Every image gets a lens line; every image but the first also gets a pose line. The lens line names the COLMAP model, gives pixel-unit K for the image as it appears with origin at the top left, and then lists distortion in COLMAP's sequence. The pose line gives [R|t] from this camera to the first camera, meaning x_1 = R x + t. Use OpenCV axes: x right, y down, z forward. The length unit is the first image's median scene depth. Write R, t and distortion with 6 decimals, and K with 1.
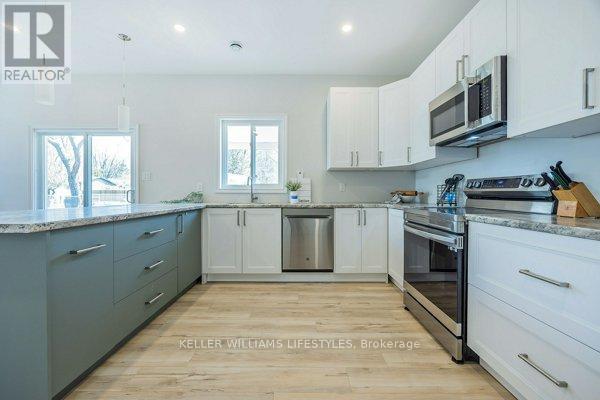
lens RADIAL K [[243.0, 0, 301.7], [0, 243.0, 194.7], [0, 0, 1]] dist [0.000160, 0.000045]
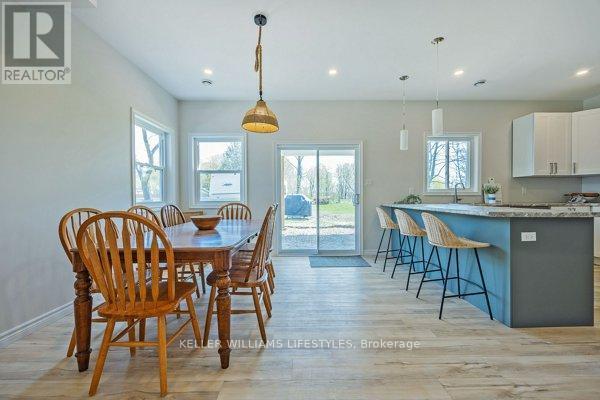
lens RADIAL K [[239.9, 0, 299.3], [0, 239.9, 198.8], [0, 0, 1]] dist [-0.001271, -0.000014]
pose [[0.999930, -0.004604, 0.010887, -1.121387], [0.004538, 0.999971, 0.006045, -0.000746], [-0.010915, -0.005995, 0.999922, -0.254258]]
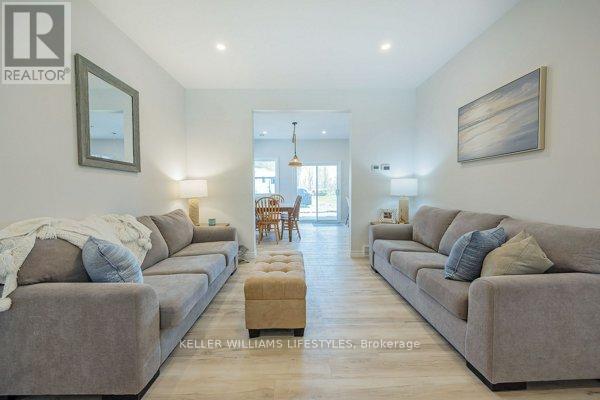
lens RADIAL K [[239.9, 0, 299.3], [0, 239.9, 198.8], [0, 0, 1]] dist [-0.001271, -0.000014]
pose [[0.999865, -0.004437, 0.015846, -1.224646], [0.003784, 0.999153, 0.040965, -0.029379], [-0.016014, -0.040900, 0.999035, -1.398055]]
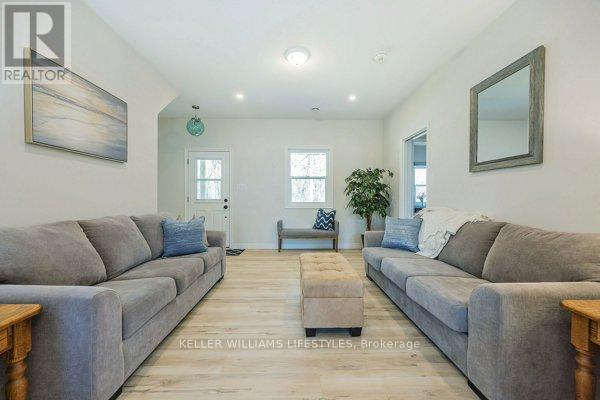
lens RADIAL K [[239.9, 0, 299.3], [0, 239.9, 198.8], [0, 0, 1]] dist [-0.001271, -0.000014]
pose [[-0.999551, 0.002005, -0.029884, -1.175594], [0.002010, 0.999998, -0.000132, -0.004031], [0.029884, -0.000192, -0.999553, -0.015437]]
